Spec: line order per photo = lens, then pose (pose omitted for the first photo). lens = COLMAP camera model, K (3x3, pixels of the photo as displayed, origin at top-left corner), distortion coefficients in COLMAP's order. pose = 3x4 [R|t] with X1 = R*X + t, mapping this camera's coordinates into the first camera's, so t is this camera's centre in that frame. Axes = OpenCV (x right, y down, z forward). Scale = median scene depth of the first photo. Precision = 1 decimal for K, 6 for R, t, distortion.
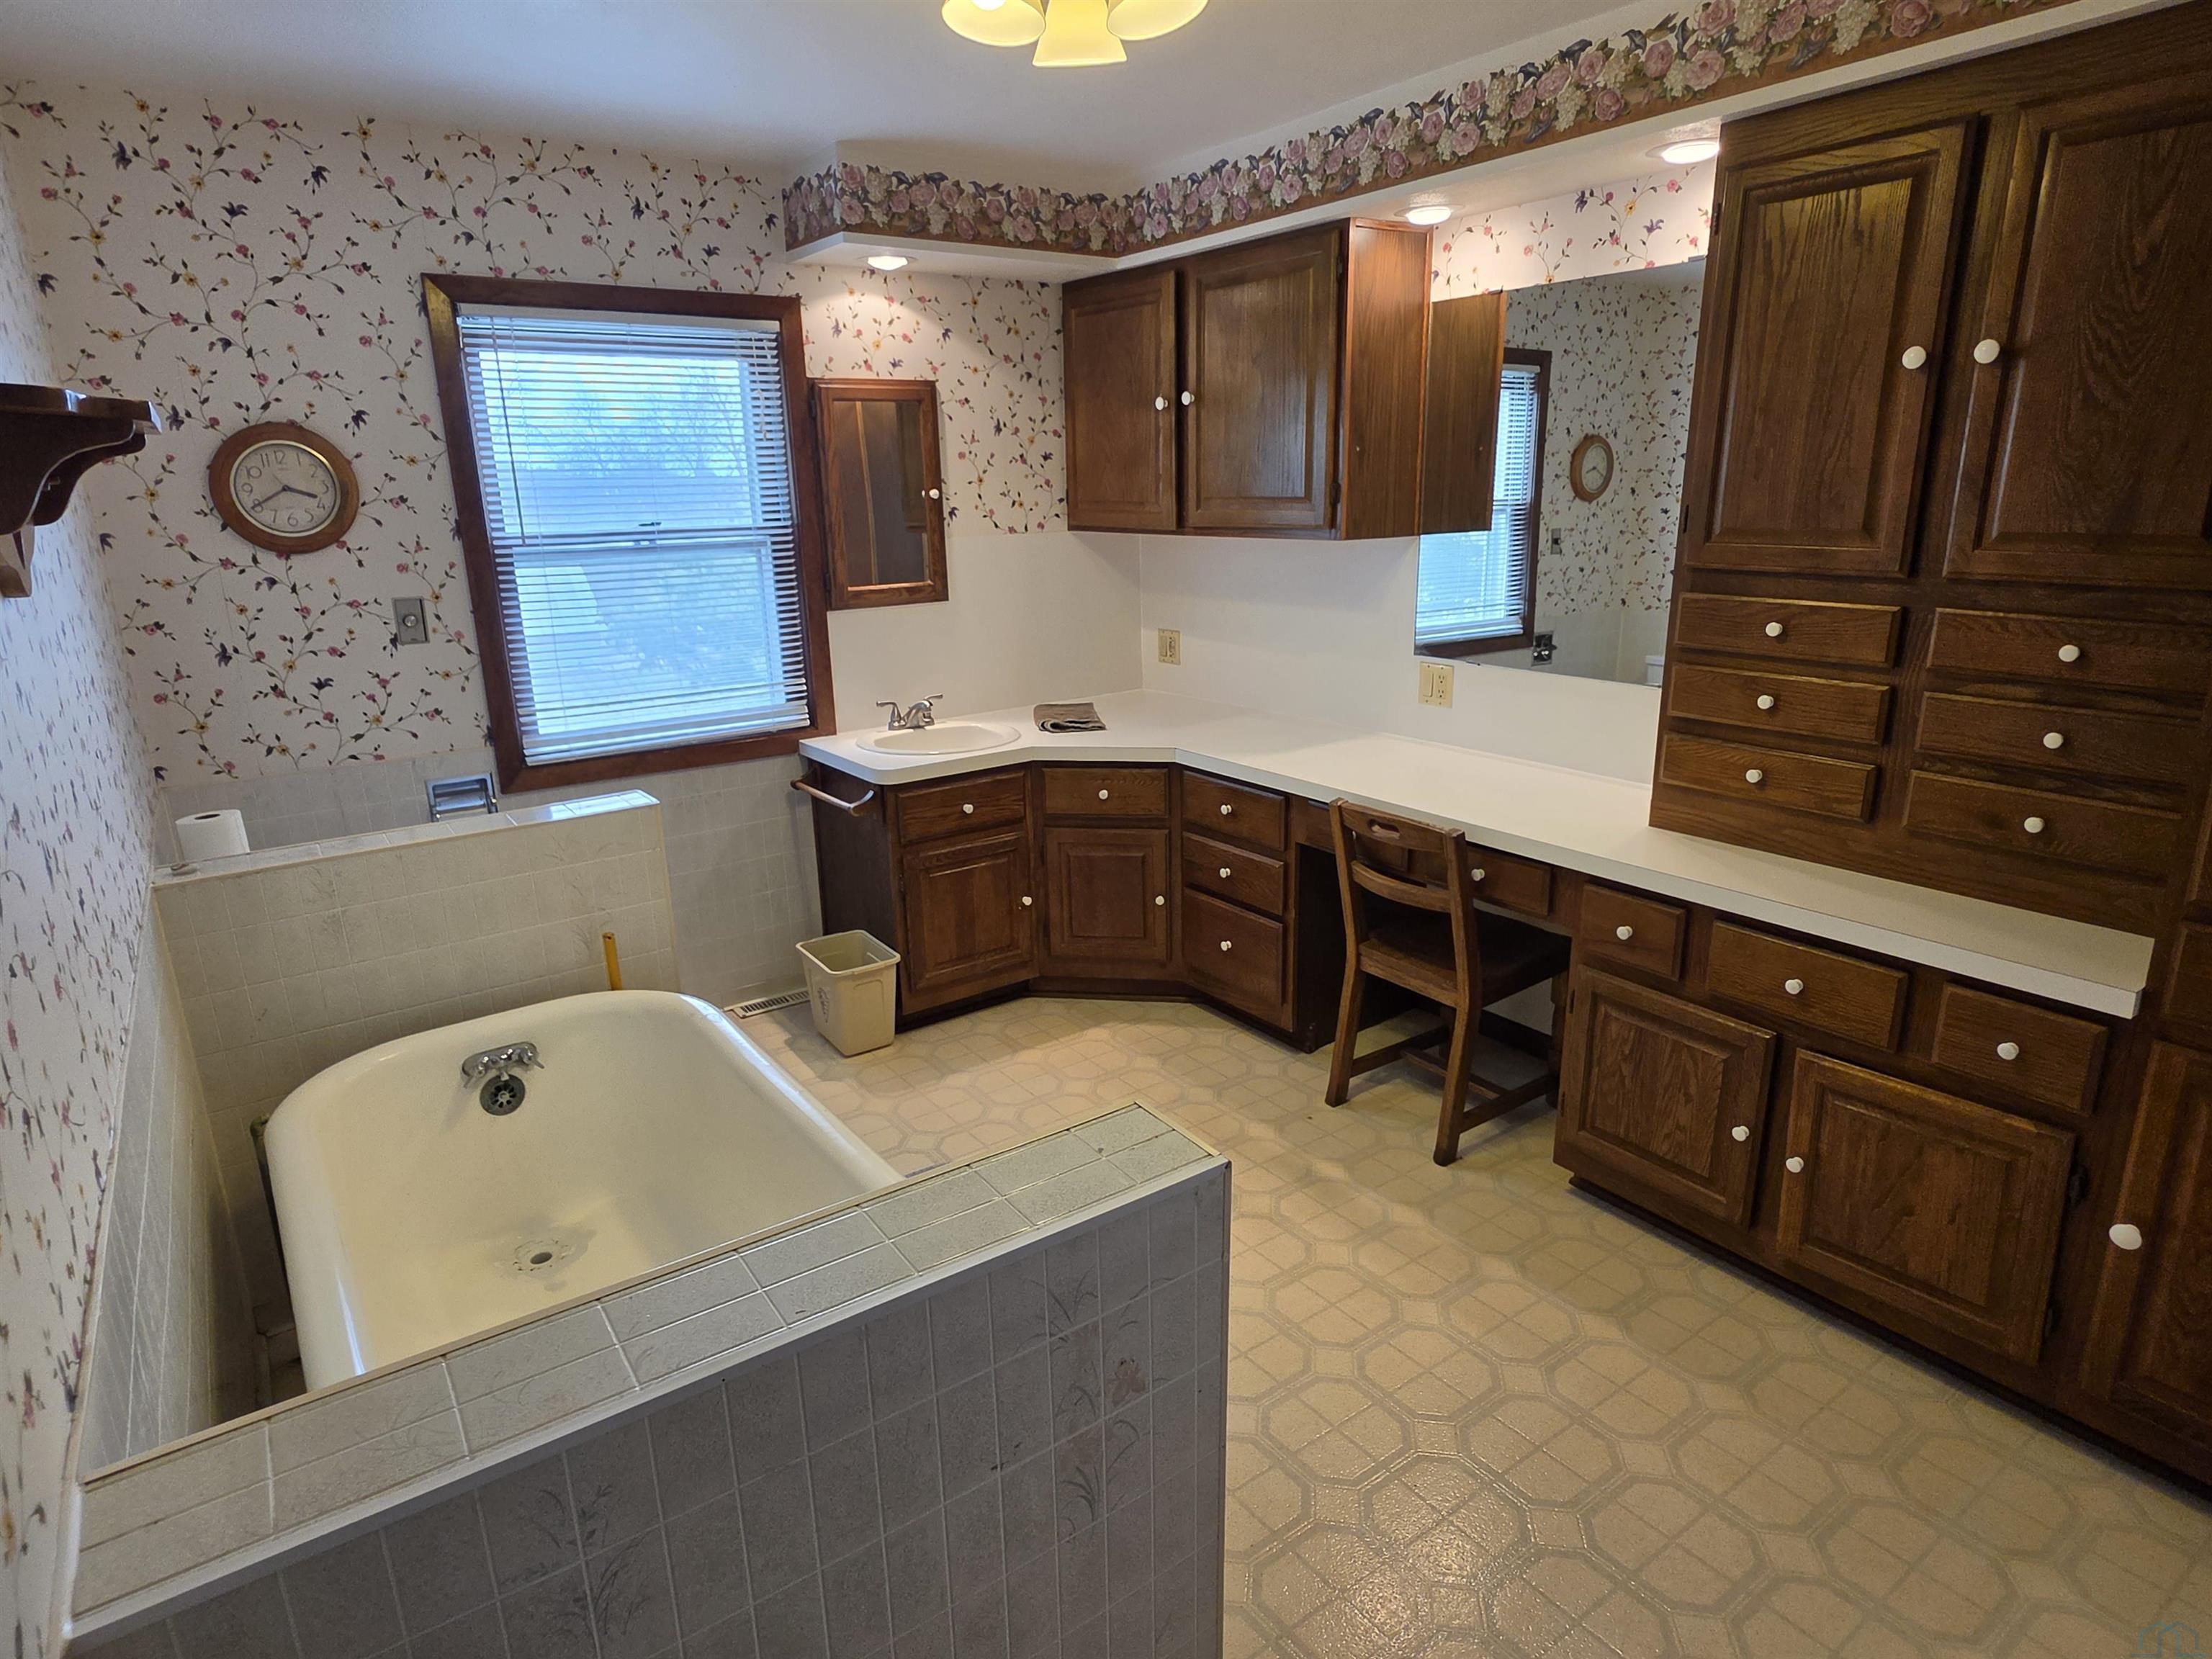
lens RADIAL K [[1235.5, 0, 1096.4], [0, 1235.5, 825.6], [0, 0, 1]] dist [-0.005961, 0.001312]
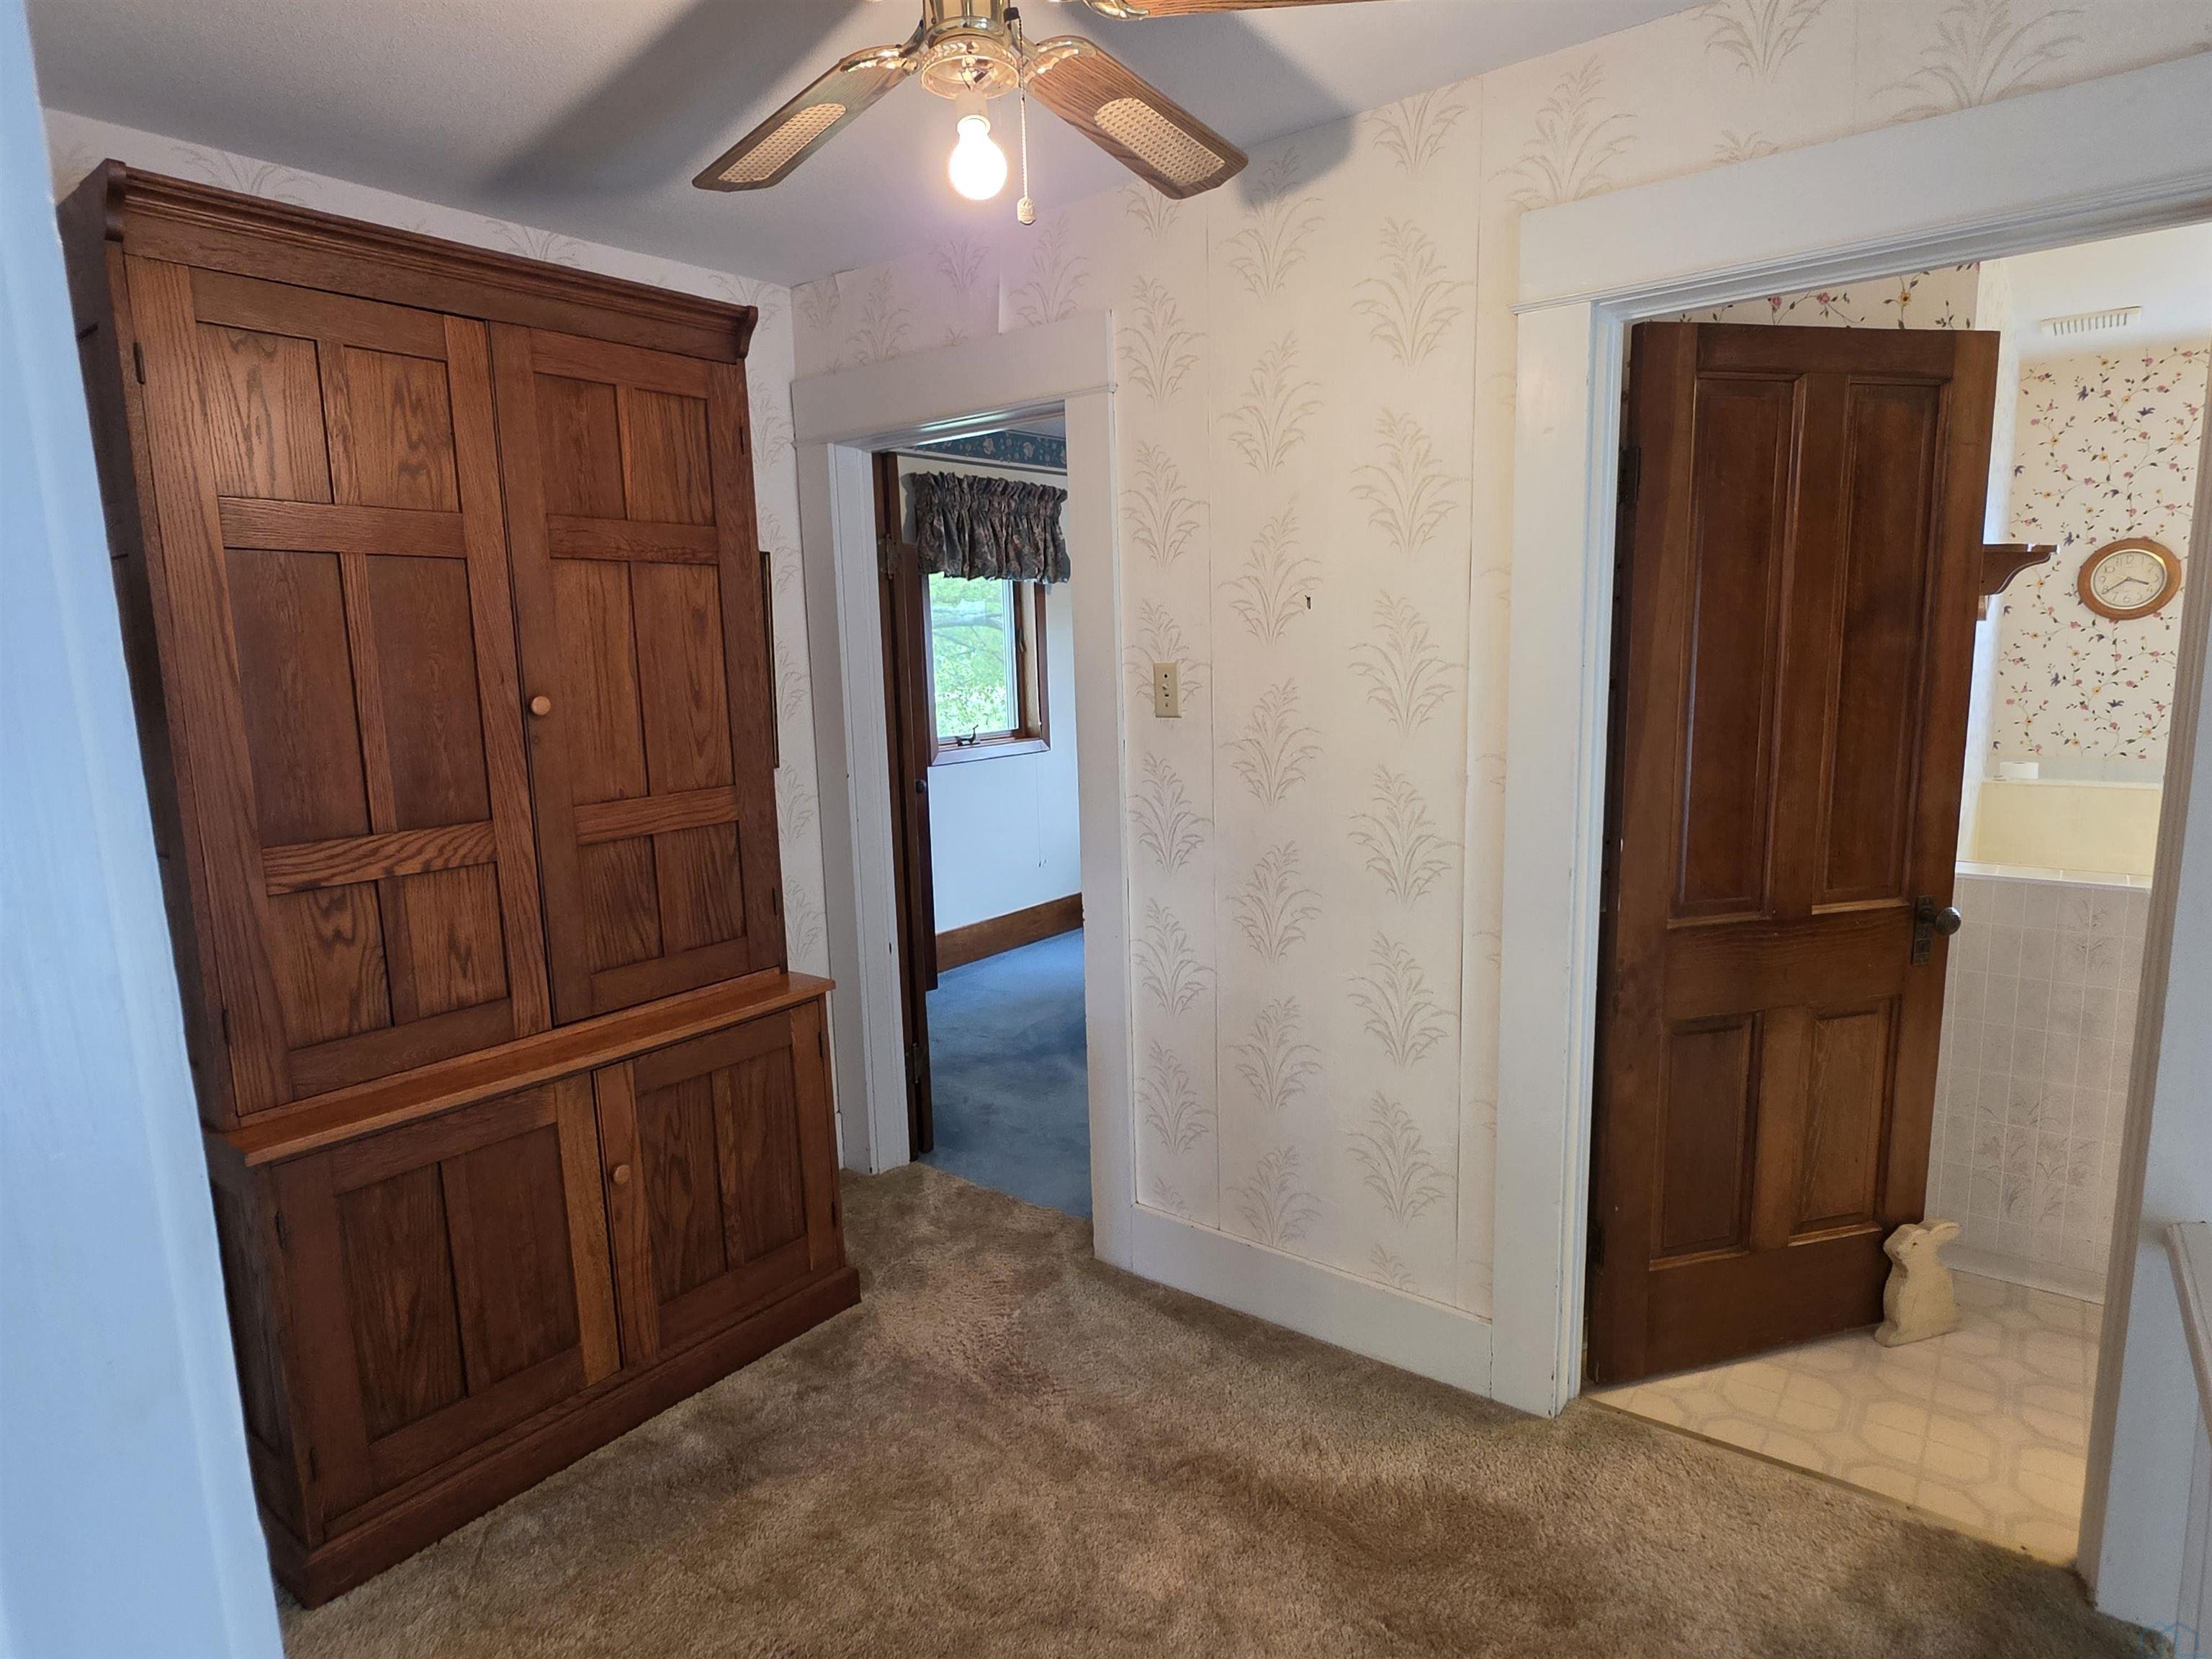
lens RADIAL K [[1235.5, 0, 1095.4], [0, 1235.5, 817.0], [0, 0, 1]] dist [-0.005961, 0.001312]
pose [[0.289857, 0.161260, -0.943387, 0.479649], [-0.237064, 0.967083, 0.092472, 0.182936], [0.927245, 0.196839, 0.318545, -0.647773]]
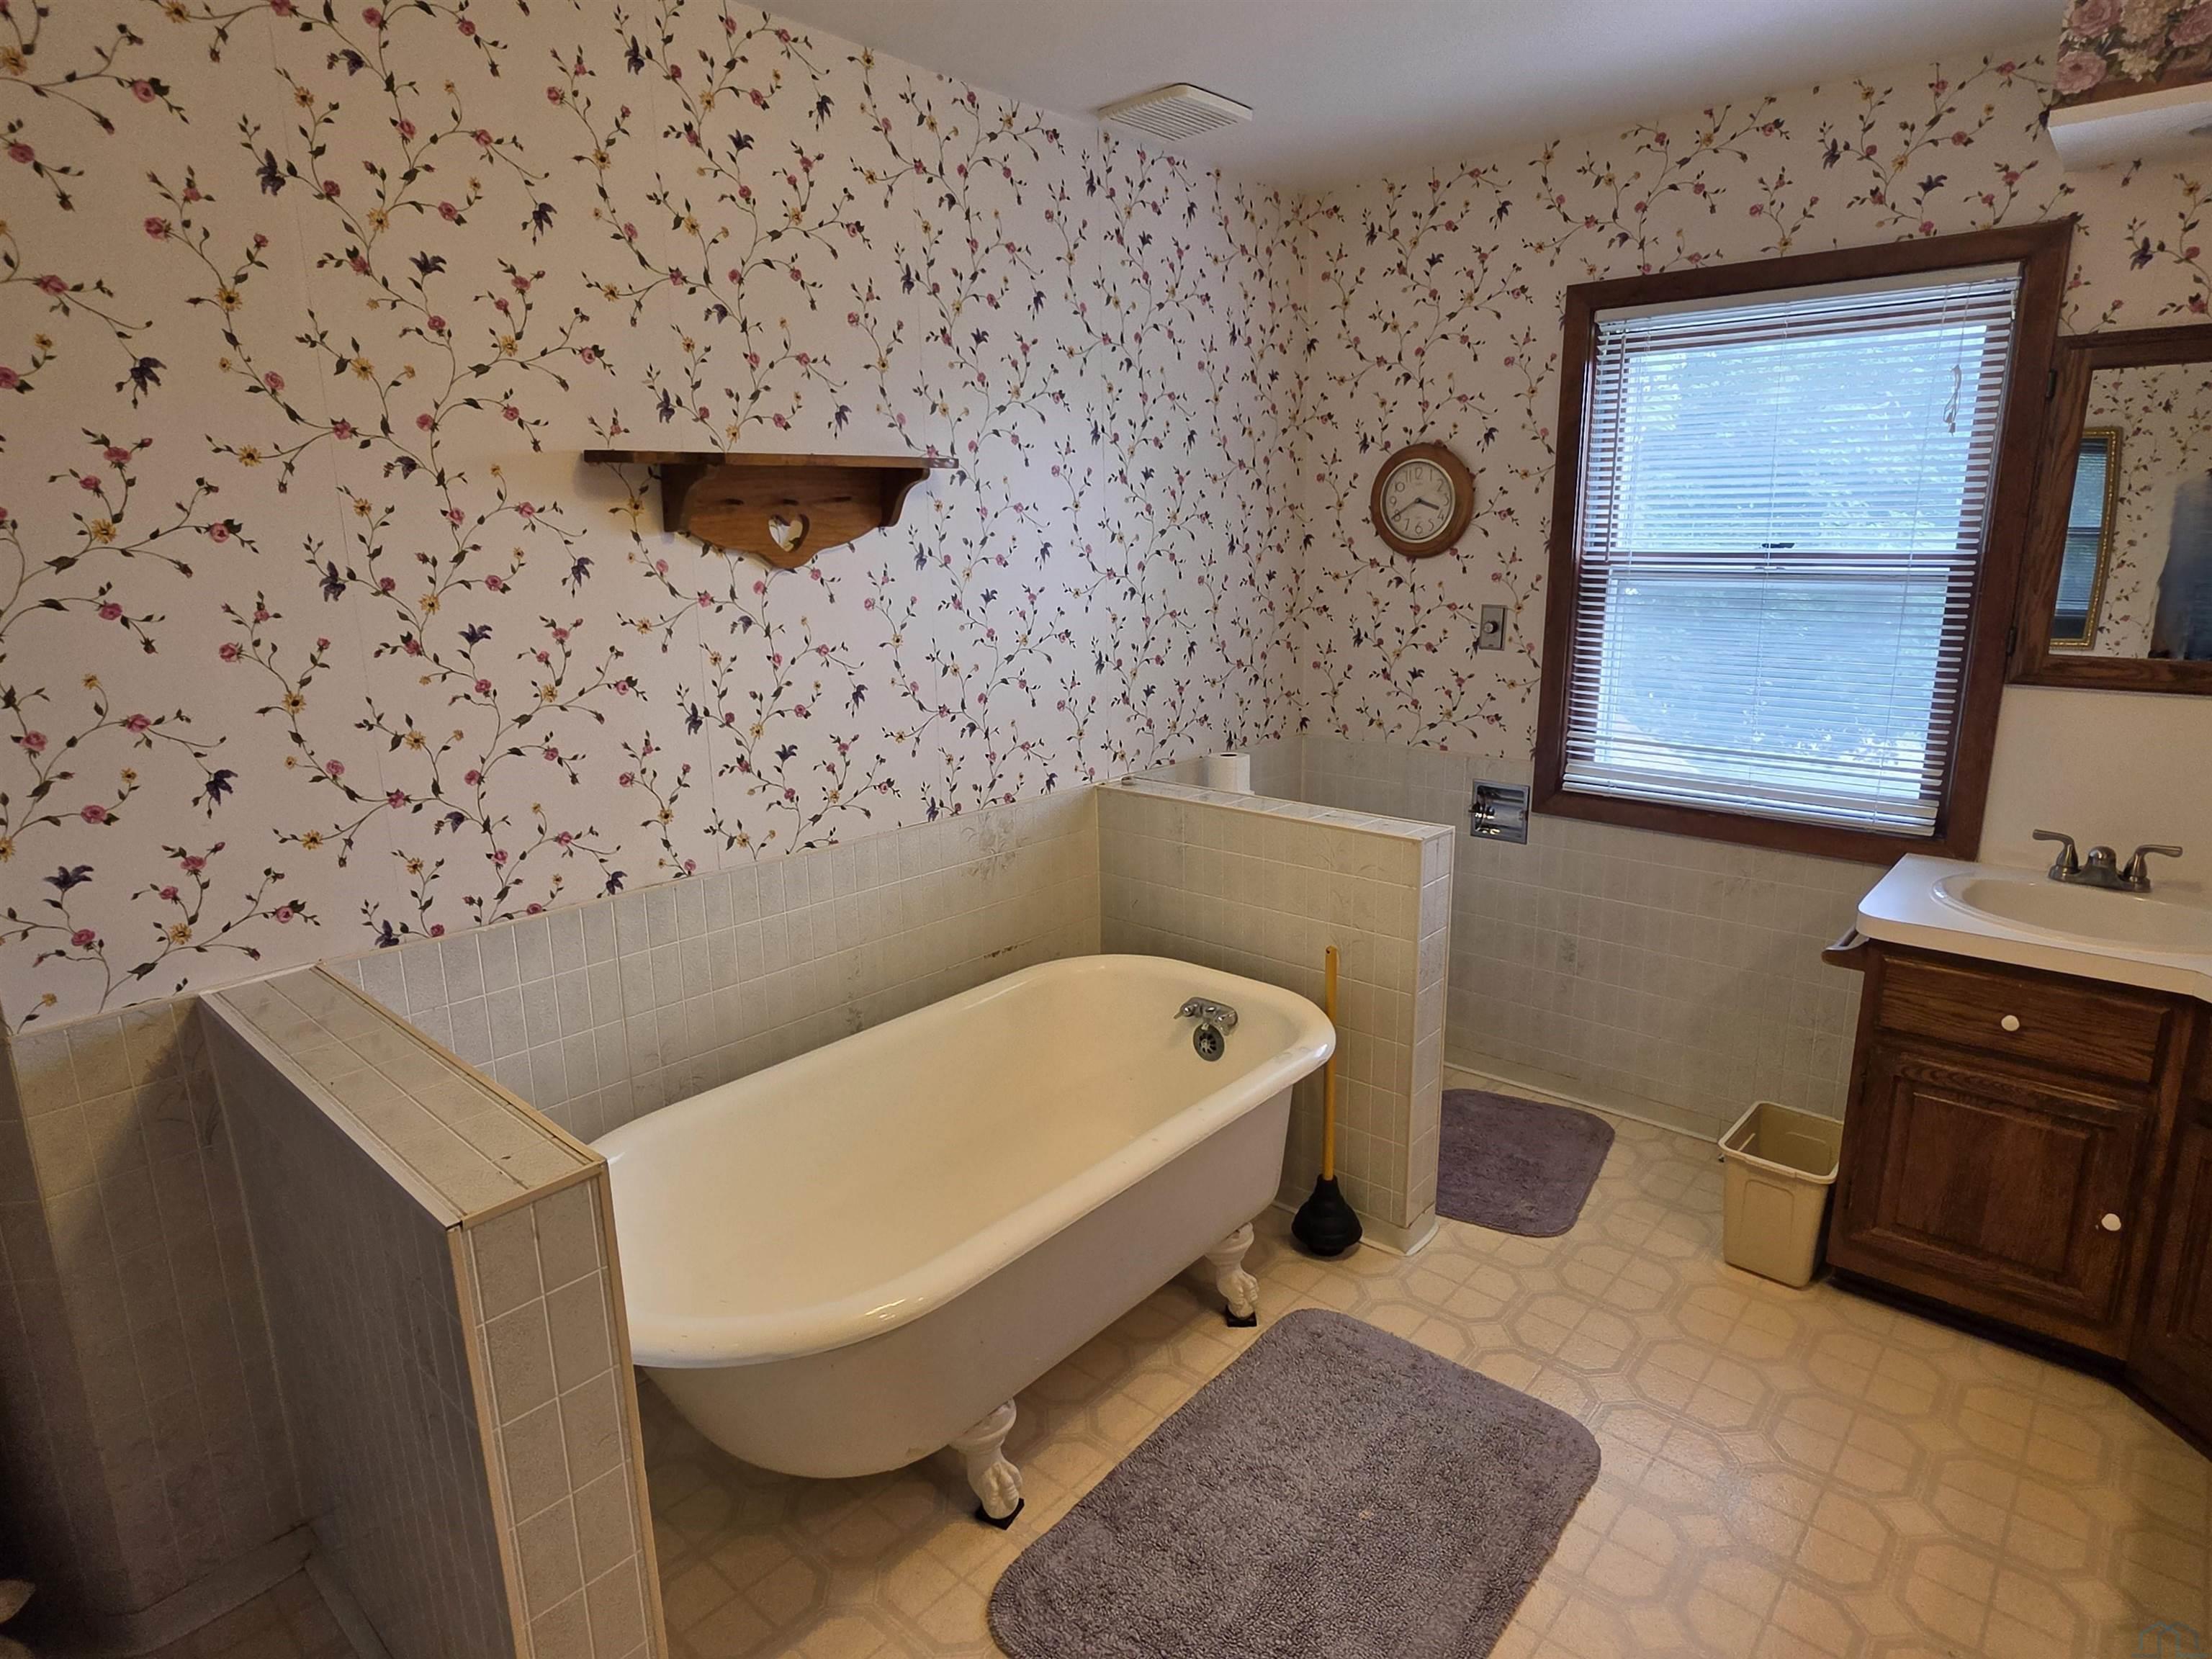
lens RADIAL K [[1235.5, 0, 1114.0], [0, 1235.5, 822.3], [0, 0, 1]] dist [-0.005961, 0.001312]
pose [[0.226761, 0.250992, -0.941054, 0.411494], [-0.254181, 0.947989, 0.191593, -0.133847], [0.940198, 0.195753, 0.278764, 0.458000]]
